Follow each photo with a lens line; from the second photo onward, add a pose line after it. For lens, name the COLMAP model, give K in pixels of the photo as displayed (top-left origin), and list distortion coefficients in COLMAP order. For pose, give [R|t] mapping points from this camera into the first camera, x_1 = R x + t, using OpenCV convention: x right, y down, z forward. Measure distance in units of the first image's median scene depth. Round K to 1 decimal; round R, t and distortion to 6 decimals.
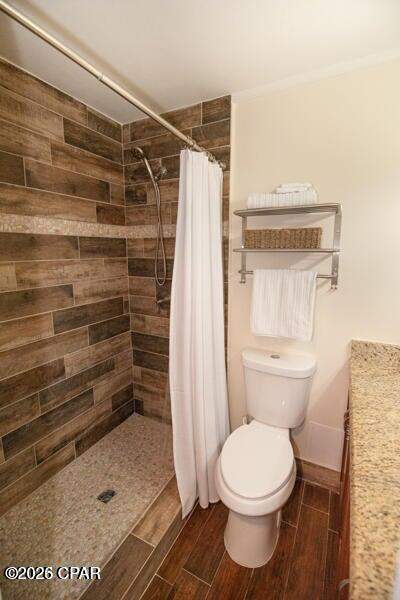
lens RADIAL K [[262.7, 0, 199.8], [0, 262.7, 289.5], [0, 0, 1]] dist [-0.014857, -0.004616]
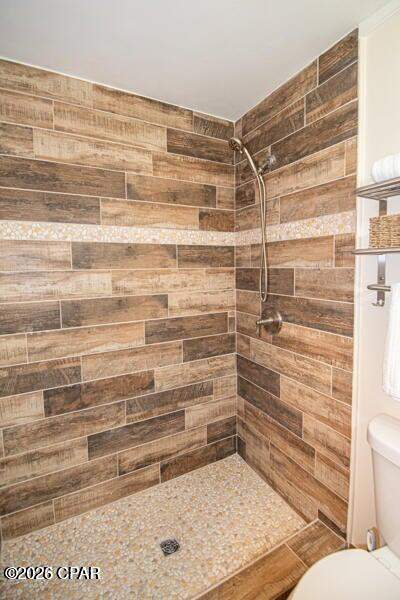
lens RADIAL K [[275.2, 0, 198.4], [0, 275.2, 283.5], [0, 0, 1]] dist [-0.011270, -0.004894]
pose [[0.827588, 0.025883, -0.560740, 0.182425], [-0.071210, 0.995707, -0.059137, -0.008986], [0.556802, 0.088871, 0.825878, 0.240705]]
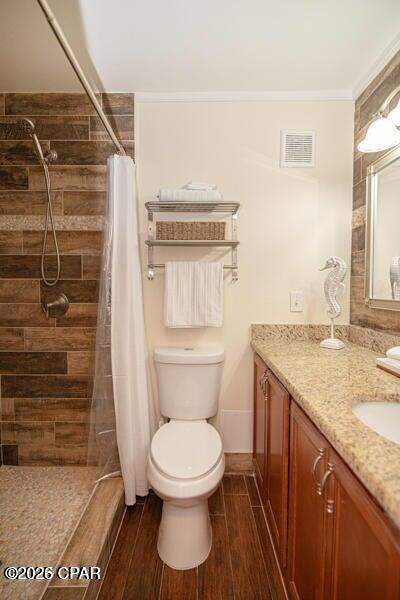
lens RADIAL K [[291.8, 0, 195.7], [0, 291.8, 294.0], [0, 0, 1]] dist [-0.008326, -0.002569]
pose [[0.887734, -0.014549, 0.460127, -0.197804], [0.062406, 0.994077, -0.088969, 0.144550], [-0.456107, 0.107695, 0.883384, -0.026991]]
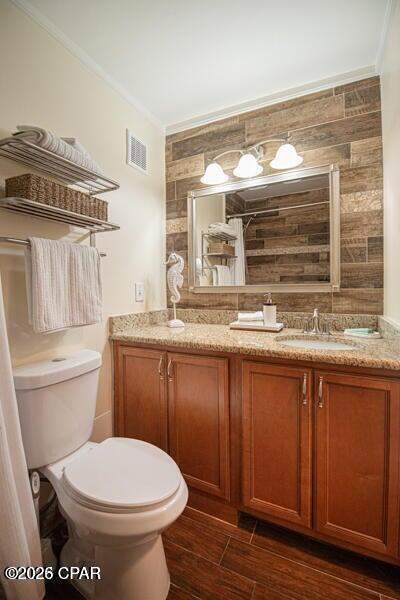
lens RADIAL K [[262.7, 0, 200.8], [0, 262.7, 289.9], [0, 0, 1]] dist [-0.014857, -0.004616]
pose [[-0.033387, -0.015954, 0.999315, -0.454651], [0.150593, 0.988377, 0.020810, 0.104352], [-0.988032, 0.151184, -0.030596, 0.579843]]
